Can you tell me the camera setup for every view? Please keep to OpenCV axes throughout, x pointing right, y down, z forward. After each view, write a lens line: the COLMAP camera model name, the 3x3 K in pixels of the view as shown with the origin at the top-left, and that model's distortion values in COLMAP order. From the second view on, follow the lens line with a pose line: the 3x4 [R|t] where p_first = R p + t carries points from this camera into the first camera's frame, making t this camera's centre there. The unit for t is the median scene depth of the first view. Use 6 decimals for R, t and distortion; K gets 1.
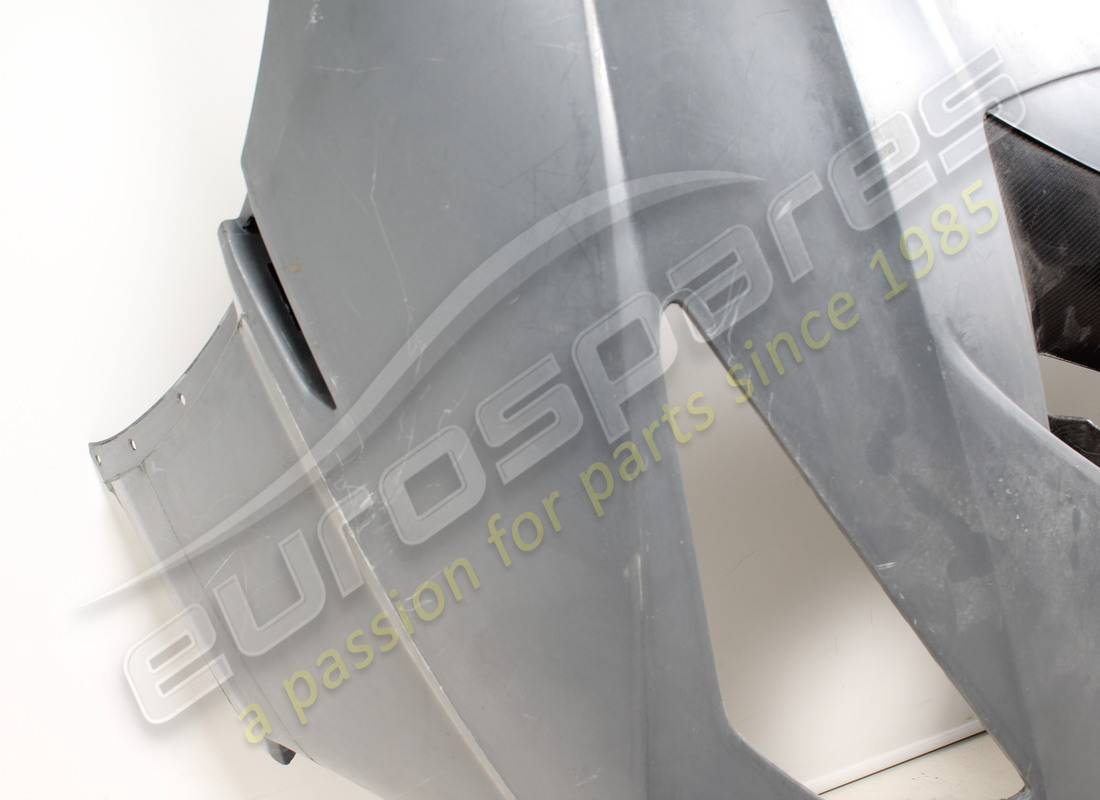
lens RADIAL K [[1278.3, 0, 550.0], [0, 1278.3, 400.0], [0, 0, 1]] dist [-0.098169, 0.035670]
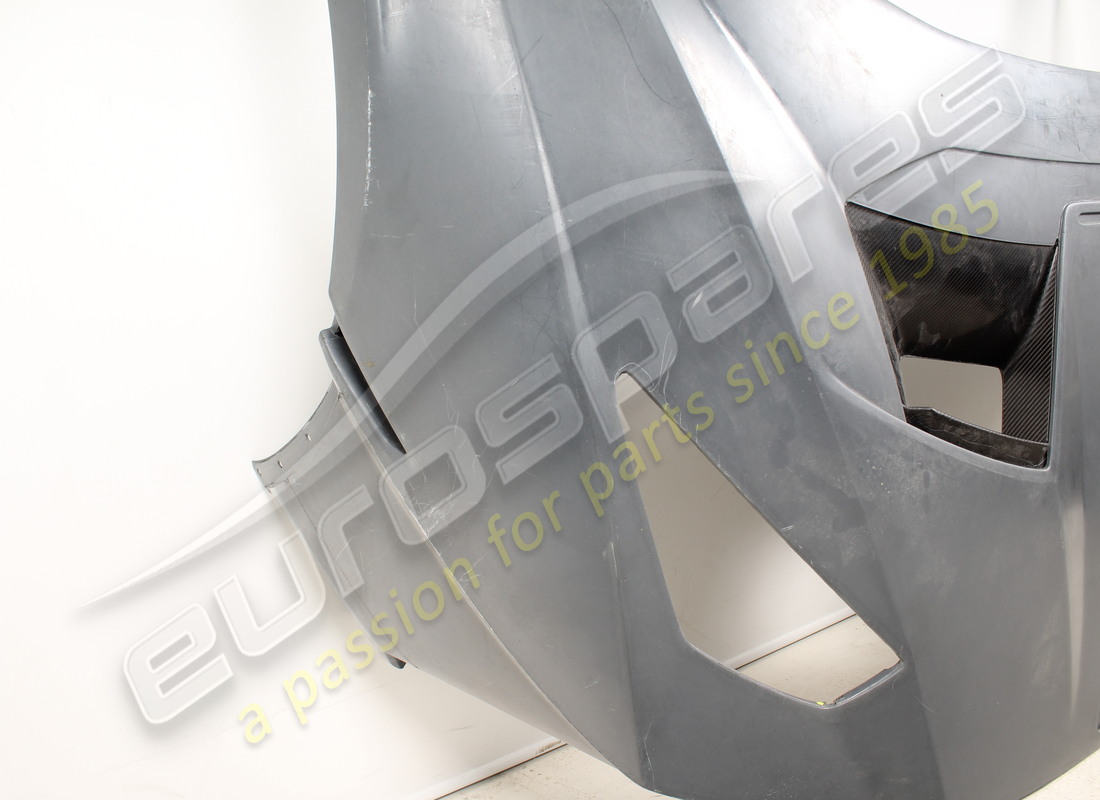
lens RADIAL K [[962.8, 0, 550.0], [0, 962.8, 400.0], [0, 0, 1]] dist [-0.130717, 0.000971]
pose [[0.995791, -0.069892, -0.059286, 0.064801], [0.073838, 0.995004, 0.067199, -0.107720], [0.054293, -0.071293, 0.995977, -0.098785]]
